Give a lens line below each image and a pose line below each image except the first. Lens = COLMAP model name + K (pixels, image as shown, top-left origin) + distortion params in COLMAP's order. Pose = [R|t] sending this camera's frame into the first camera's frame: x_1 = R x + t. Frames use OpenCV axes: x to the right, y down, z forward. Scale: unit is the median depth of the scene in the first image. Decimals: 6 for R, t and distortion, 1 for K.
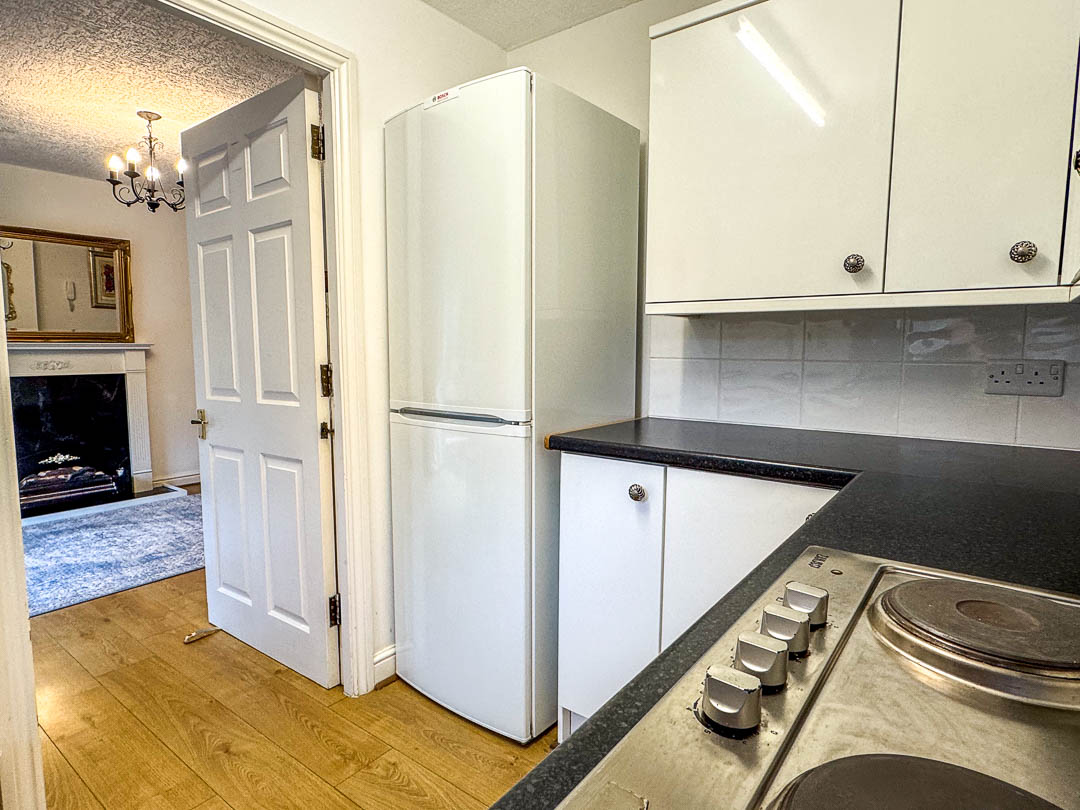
lens RADIAL K [[592.7, 0, 532.9], [0, 592.7, 400.6], [0, 0, 1]] dist [-0.001780, 0.000038]
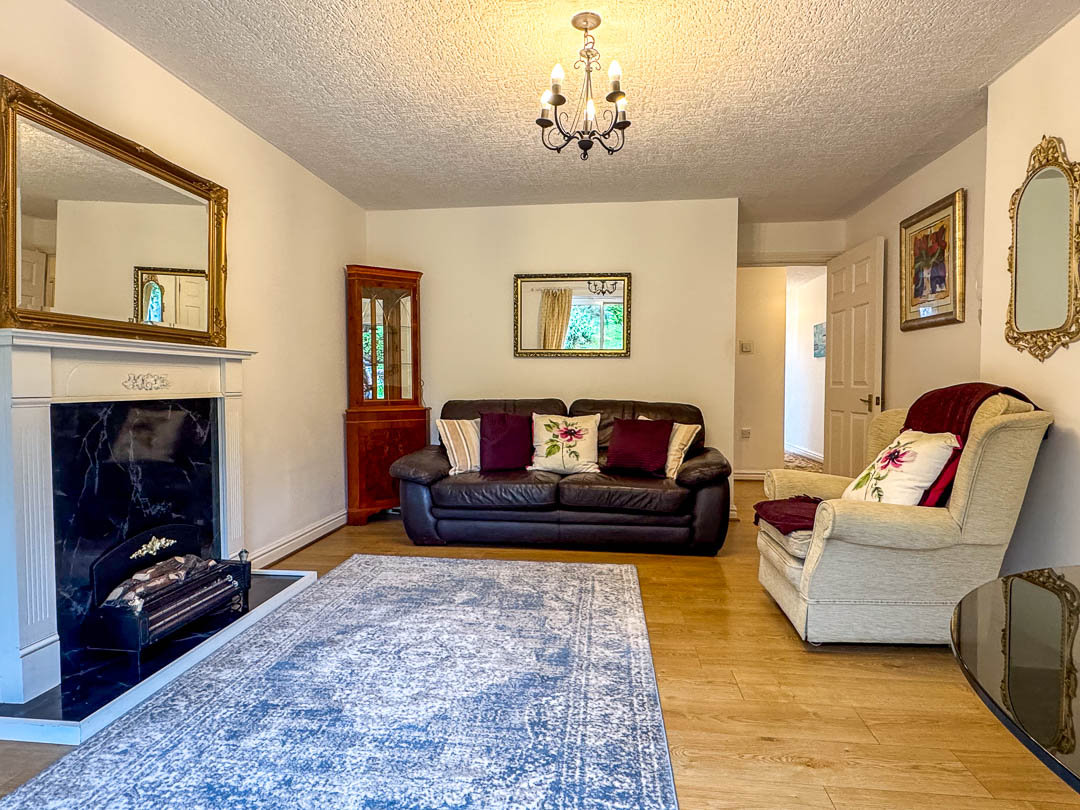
lens RADIAL K [[592.7, 0, 537.8], [0, 592.7, 406.2], [0, 0, 1]] dist [-0.001780, 0.000038]
pose [[0.861767, -0.024046, 0.506734, -0.843050], [0.048409, 0.998216, -0.034958, 0.002088], [-0.504990, 0.054656, 0.861393, 0.349231]]
